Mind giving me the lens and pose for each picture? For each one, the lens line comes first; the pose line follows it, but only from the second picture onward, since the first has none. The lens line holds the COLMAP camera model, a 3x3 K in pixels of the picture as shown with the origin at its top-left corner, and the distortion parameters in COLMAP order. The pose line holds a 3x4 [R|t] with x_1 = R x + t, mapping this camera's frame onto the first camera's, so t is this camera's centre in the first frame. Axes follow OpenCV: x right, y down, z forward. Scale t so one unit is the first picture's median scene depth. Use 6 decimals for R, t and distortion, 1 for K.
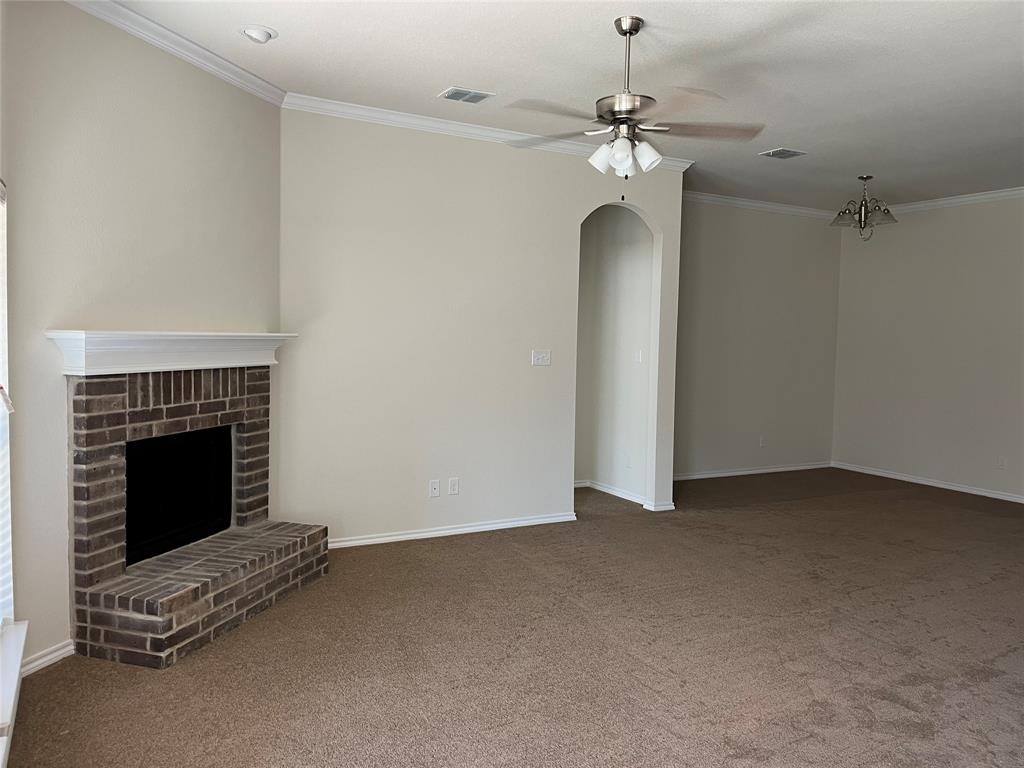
lens RADIAL K [[783.8, 0, 511.6], [0, 783.8, 381.6], [0, 0, 1]] dist [0.008211, -0.029985]
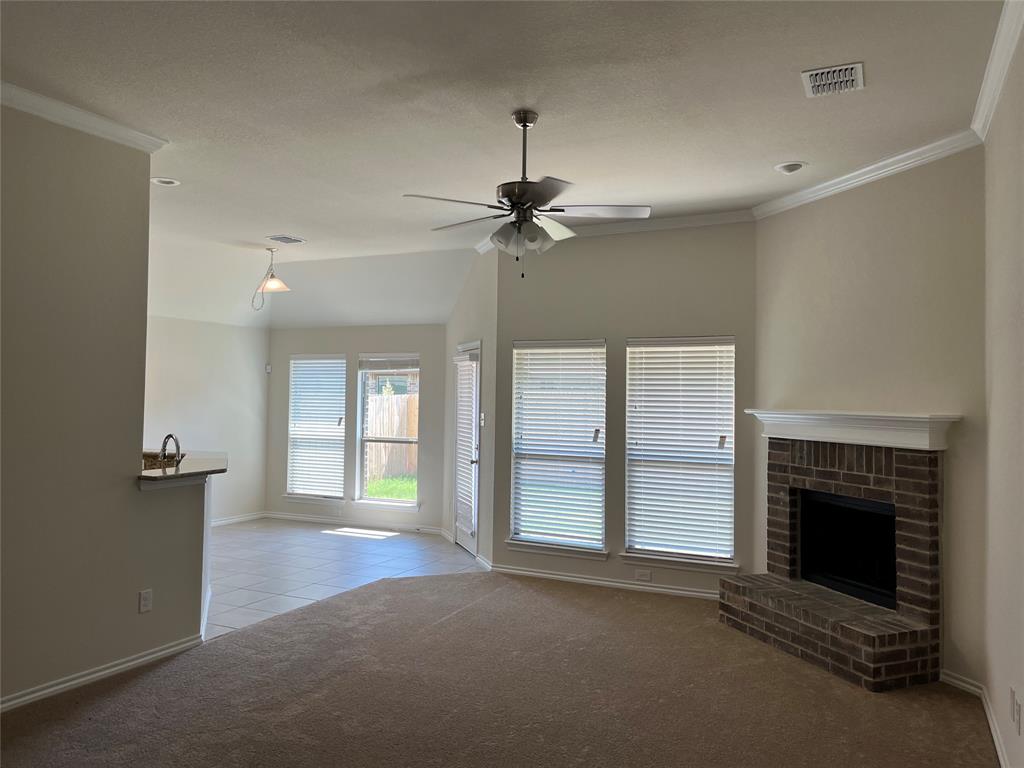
lens RADIAL K [[783.8, 0, 506.9], [0, 783.8, 381.4], [0, 0, 1]] dist [0.008211, -0.029985]
pose [[-0.825724, -0.035011, -0.562986, 0.712220], [-0.056484, 0.998187, 0.020769, -0.109163], [0.561239, 0.048949, -0.826205, 1.768566]]
